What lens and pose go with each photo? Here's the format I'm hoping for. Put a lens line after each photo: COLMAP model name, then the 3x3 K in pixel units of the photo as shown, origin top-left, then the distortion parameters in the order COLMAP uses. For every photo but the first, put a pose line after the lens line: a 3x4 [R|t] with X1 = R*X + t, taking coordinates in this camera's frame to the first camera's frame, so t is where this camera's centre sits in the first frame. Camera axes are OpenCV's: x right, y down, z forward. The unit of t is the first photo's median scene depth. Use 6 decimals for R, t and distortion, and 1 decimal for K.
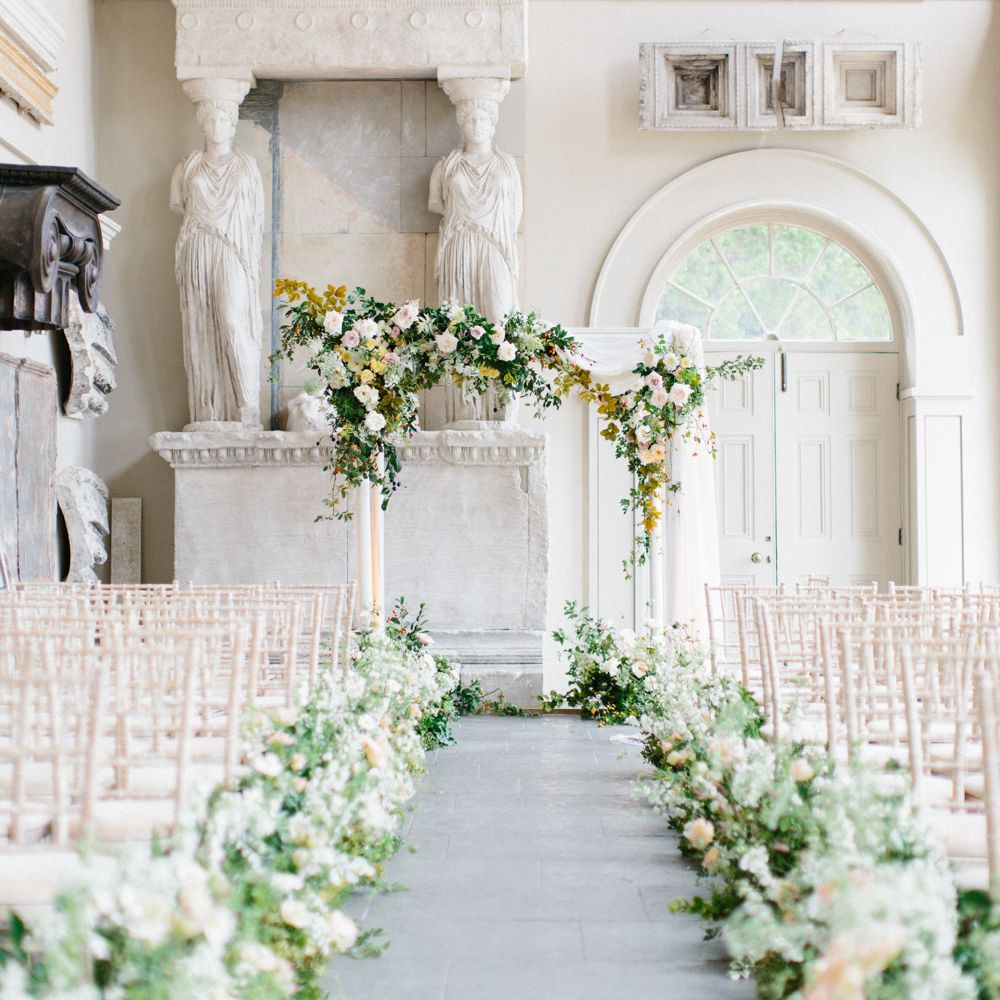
lens RADIAL K [[3860.2, 0, 500.0], [0, 3860.2, 500.0], [0, 0, 1]] dist [-0.246399, -1.875142]
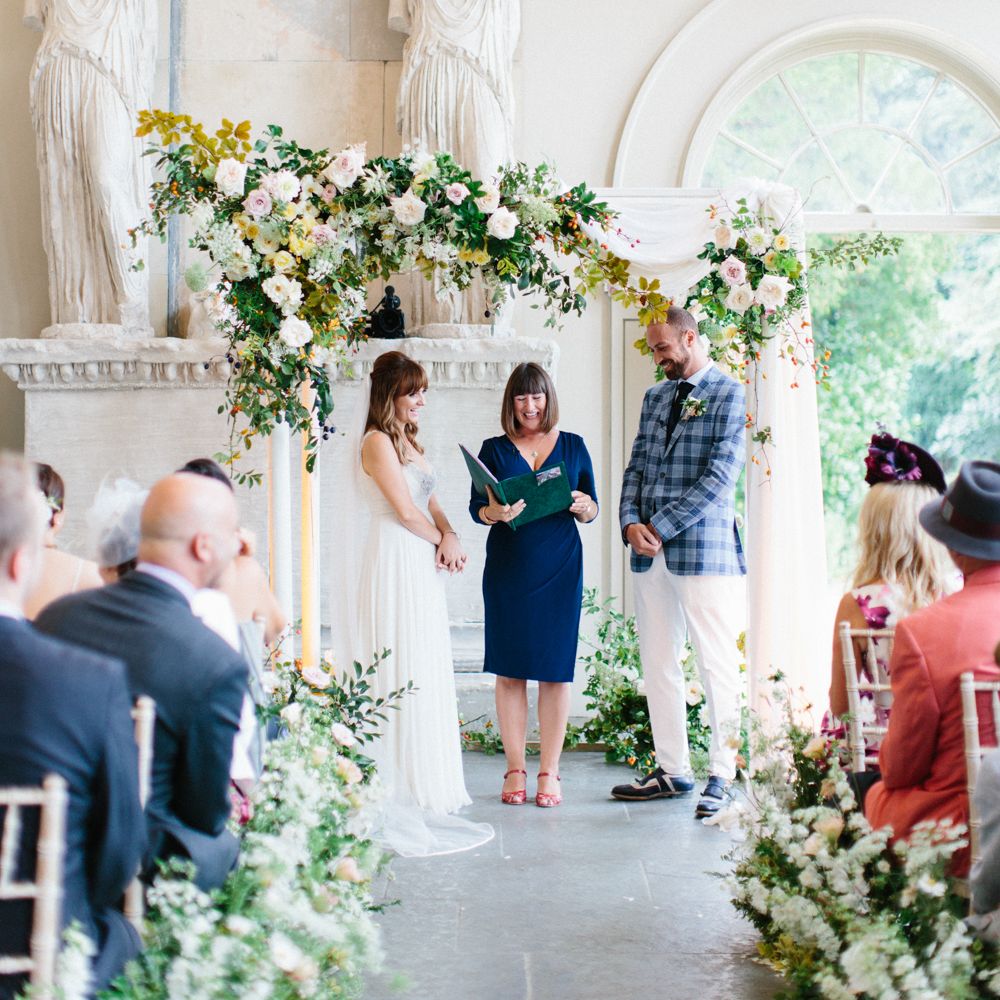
lens RADIAL K [[2969.0, 0, 468.5], [0, 2969.0, 253.4], [0, 0, 1]] dist [-0.047891, 0.753365]
pose [[0.999992, 0.003952, -0.001018, -0.003318], [-0.003984, 0.999451, -0.032906, -0.017173], [0.000887, 0.032910, 0.999458, 0.502791]]
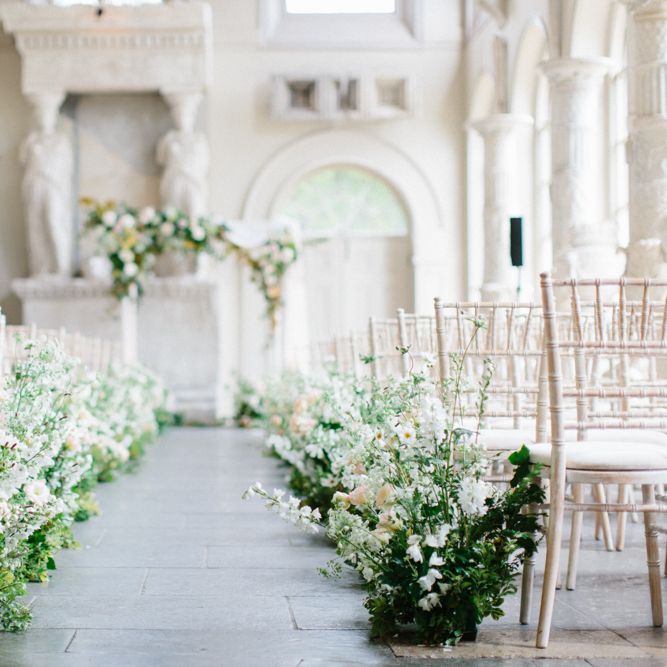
lens RADIAL K [[3406.8, 0, 333.5], [0, 3406.8, 333.5], [0, 0, 1]] dist [-0.307860, -8.741115]
pose [[0.999365, -0.001986, 0.035565, 0.008726], [0.003186, 0.999427, -0.033708, 0.069350], [-0.035478, 0.033800, 0.998799, -0.709956]]
